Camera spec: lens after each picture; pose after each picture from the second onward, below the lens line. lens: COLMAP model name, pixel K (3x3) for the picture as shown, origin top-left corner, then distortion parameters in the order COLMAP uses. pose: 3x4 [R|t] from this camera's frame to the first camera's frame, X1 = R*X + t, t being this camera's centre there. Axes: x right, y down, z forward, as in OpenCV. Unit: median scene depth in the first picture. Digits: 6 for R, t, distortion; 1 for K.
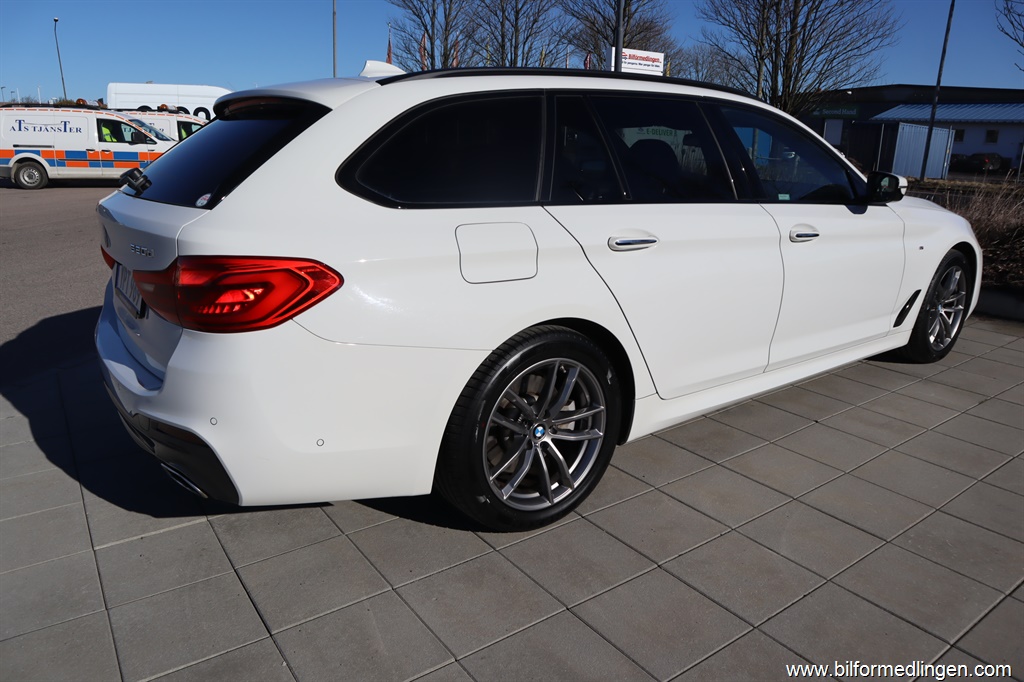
lens RADIAL K [[707.3, 0, 507.2], [0, 707.3, 337.9], [0, 0, 1]] dist [-0.109584, 0.061627]
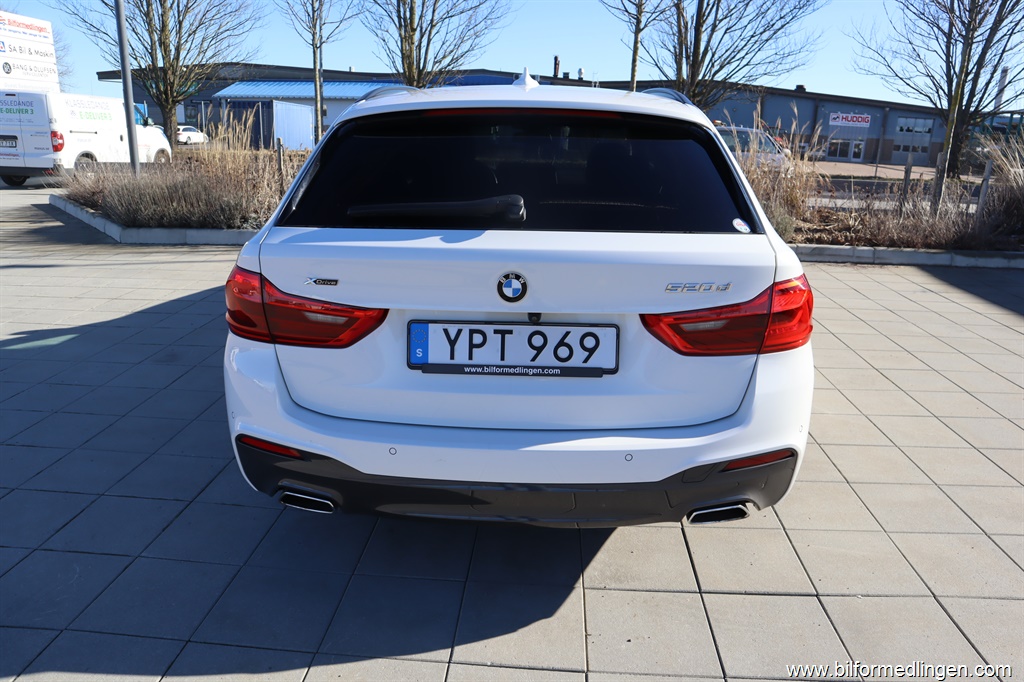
lens RADIAL K [[707.3, 0, 515.2], [0, 707.3, 349.0], [0, 0, 1]] dist [-0.109584, 0.061627]
pose [[0.624156, -0.239768, 0.743600, -0.167188], [0.204932, 0.968665, 0.140325, -0.027407], [-0.753944, 0.064803, 0.653734, 0.070981]]
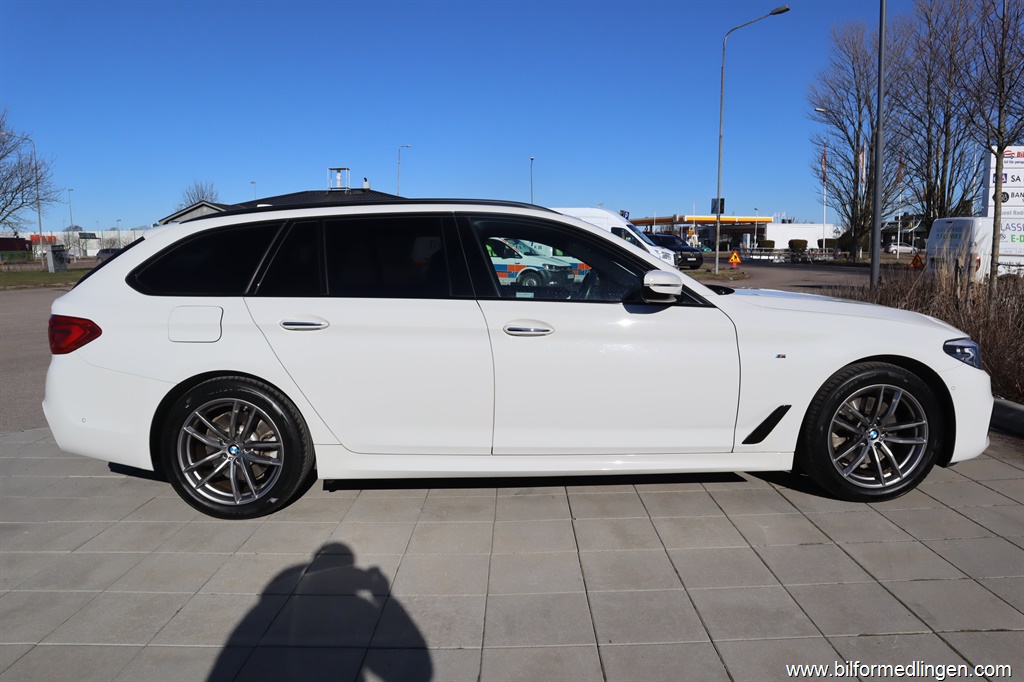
lens RADIAL K [[707.3, 0, 513.8], [0, 707.3, 342.8], [0, 0, 1]] dist [-0.109584, 0.061627]
pose [[0.818498, 0.051169, -0.572226, 0.195246], [-0.137820, 0.984430, -0.109106, -0.001057], [0.557733, 0.168167, 0.812806, 0.018733]]
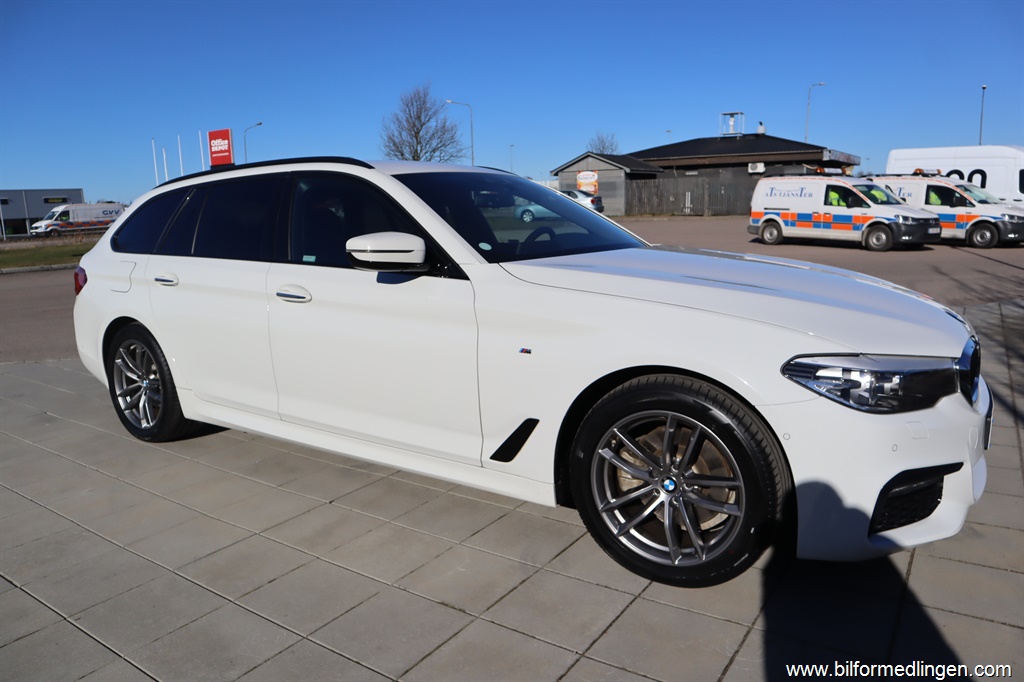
lens RADIAL K [[707.3, 0, 522.5], [0, 707.3, 332.5], [0, 0, 1]] dist [-0.109584, 0.061627]
pose [[0.366484, 0.140554, -0.919747, 0.282549], [-0.227945, 0.971963, 0.057706, -0.043527], [0.902070, 0.188503, 0.388247, 0.172013]]
